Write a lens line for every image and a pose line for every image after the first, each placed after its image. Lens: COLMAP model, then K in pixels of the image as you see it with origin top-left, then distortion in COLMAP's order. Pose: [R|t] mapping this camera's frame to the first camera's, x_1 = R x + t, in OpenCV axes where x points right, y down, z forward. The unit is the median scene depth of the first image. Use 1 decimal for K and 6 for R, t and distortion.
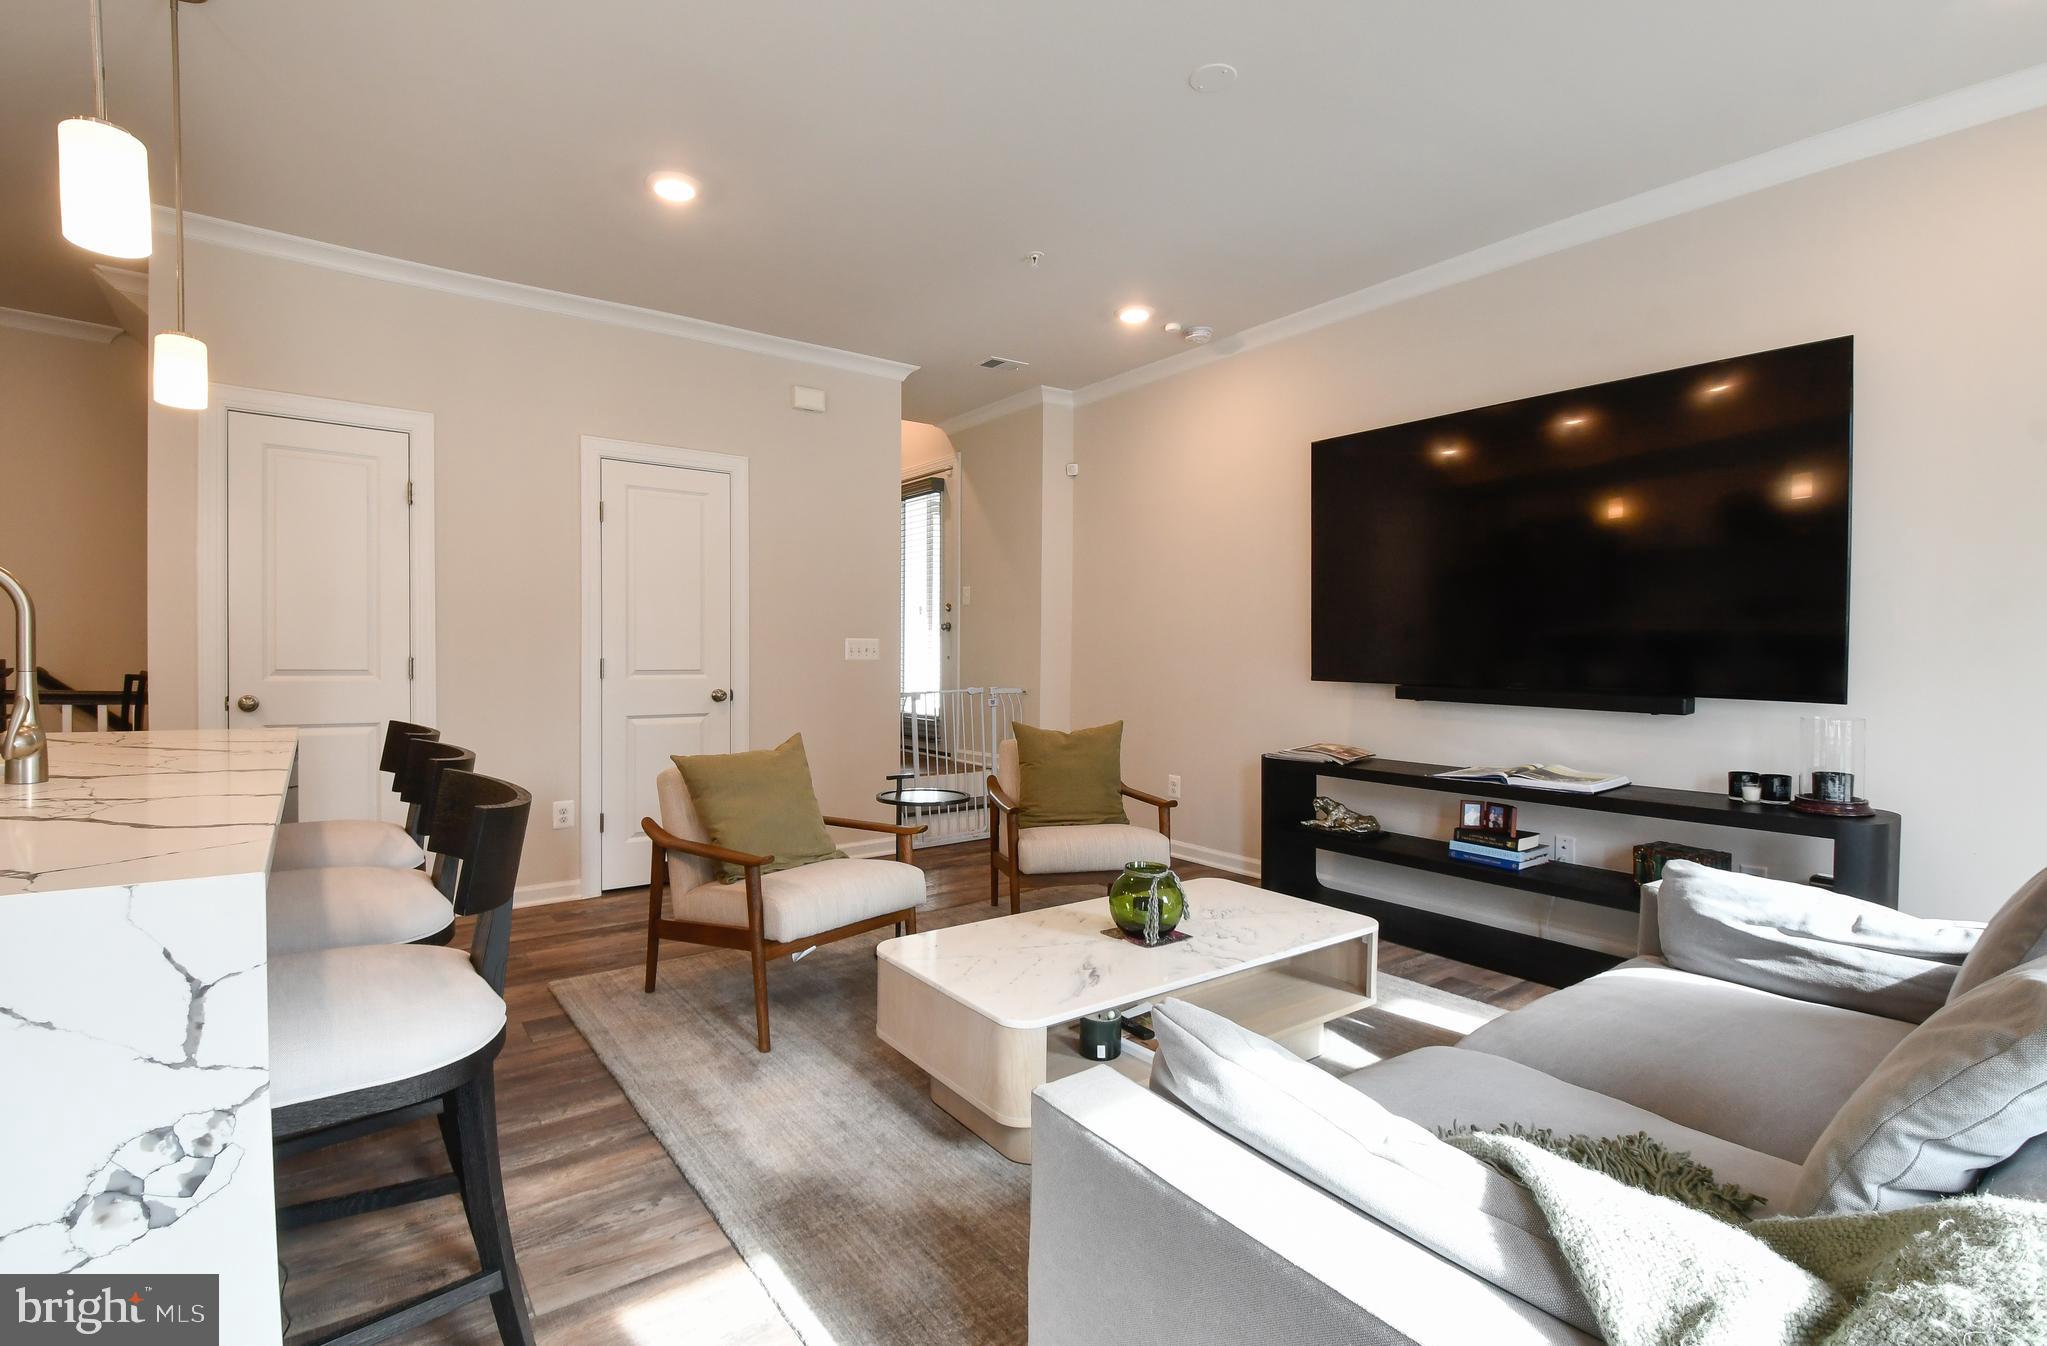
lens RADIAL K [[941.9, 0, 1004.0], [0, 941.9, 678.8], [0, 0, 1]] dist [-0.010811, -0.005066]
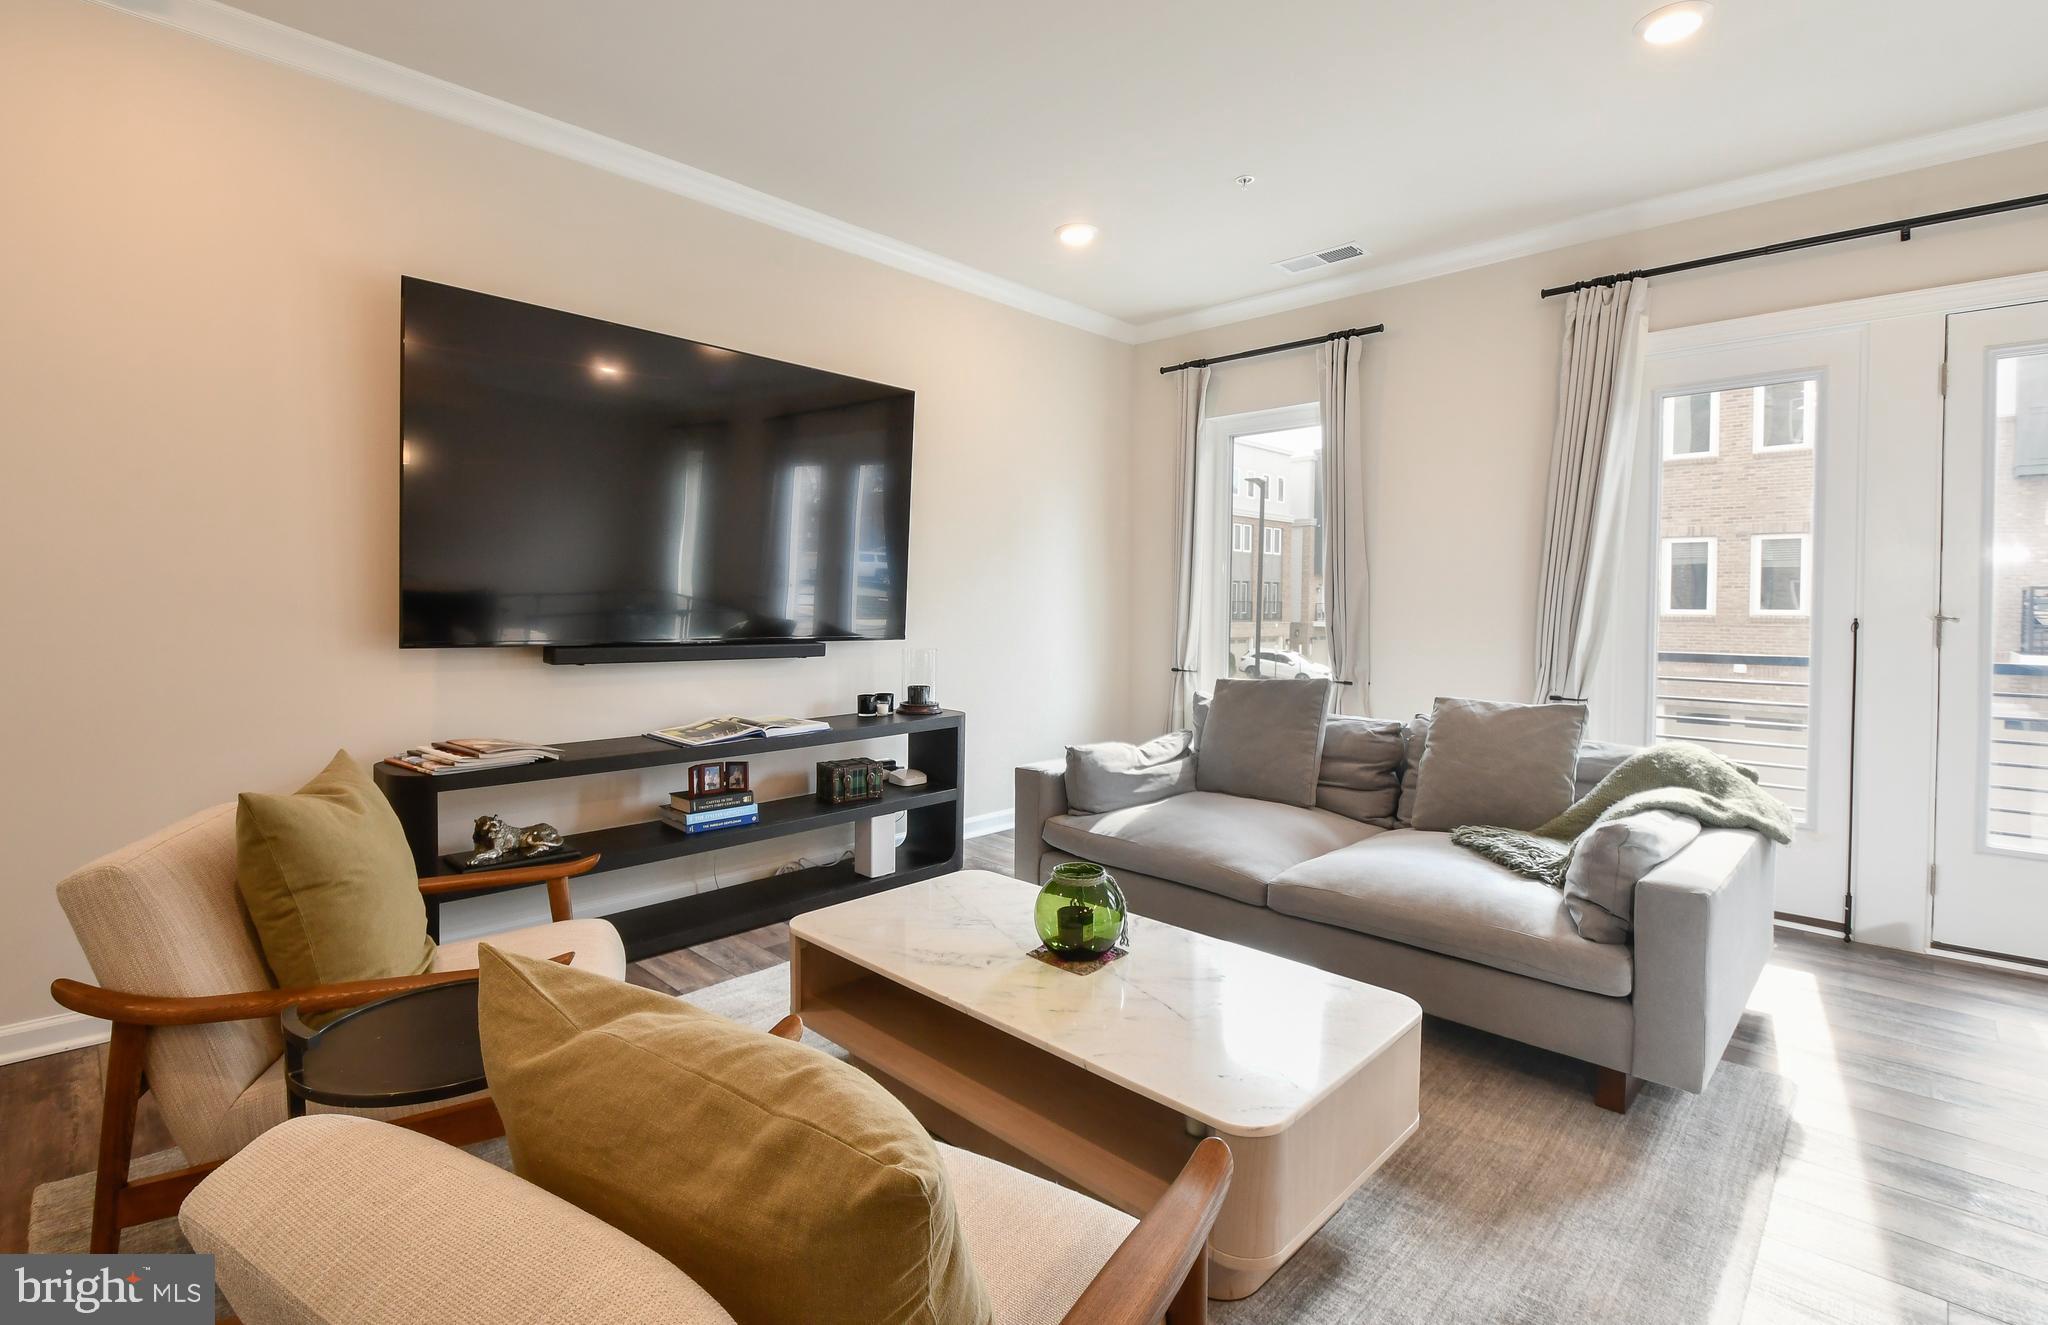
lens RADIAL K [[932.9, 0, 1004.0], [0, 932.9, 629.5], [0, 0, 1]] dist [-0.024000, -0.000812]
pose [[-0.169727, -0.034692, 0.984880, -0.434585], [0.027555, 0.998822, 0.039932, -0.030810], [-0.985106, 0.033916, -0.168571, 0.827225]]
